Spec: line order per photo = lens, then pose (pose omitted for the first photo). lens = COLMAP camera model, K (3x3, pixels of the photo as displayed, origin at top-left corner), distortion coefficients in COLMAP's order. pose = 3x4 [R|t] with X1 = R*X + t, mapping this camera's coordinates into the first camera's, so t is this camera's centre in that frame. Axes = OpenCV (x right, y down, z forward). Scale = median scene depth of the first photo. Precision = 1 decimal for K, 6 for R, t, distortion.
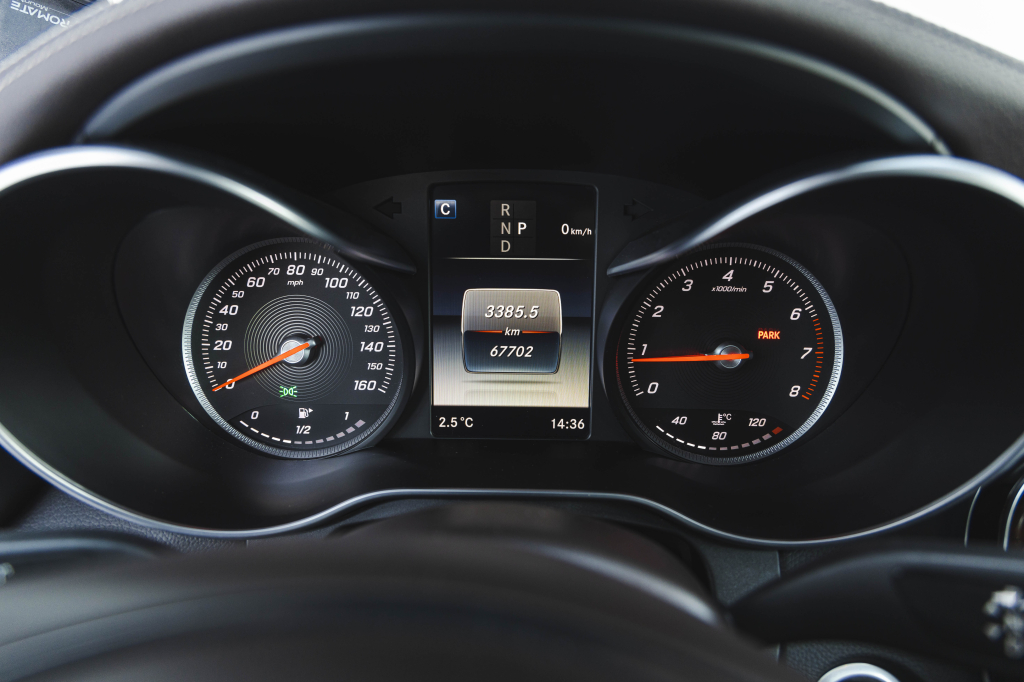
lens RADIAL K [[687.0, 0, 514.4], [0, 687.0, 338.8], [0, 0, 1]] dist [0.002581, 0.002242]
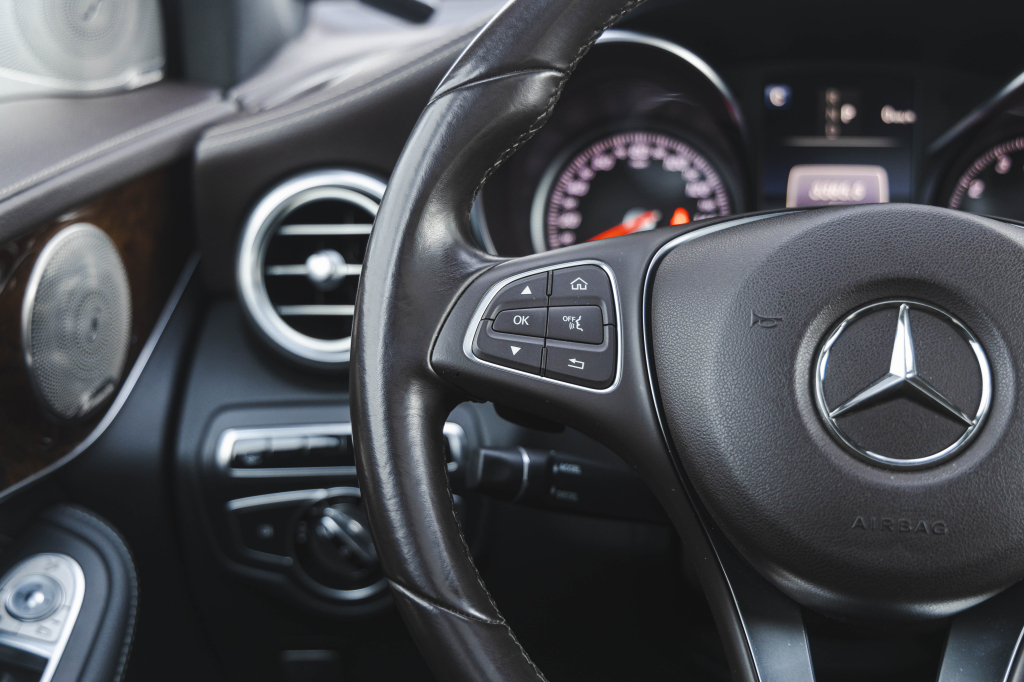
lens RADIAL K [[1544.3, 0, 543.9], [0, 1544.3, 313.5], [0, 0, 1]] dist [0.025671, 0.000000]
pose [[0.996901, 0.011213, -0.077869, -0.274526], [-0.021589, 0.990785, -0.133711, 0.491710], [0.075652, 0.134978, 0.987956, -1.424665]]
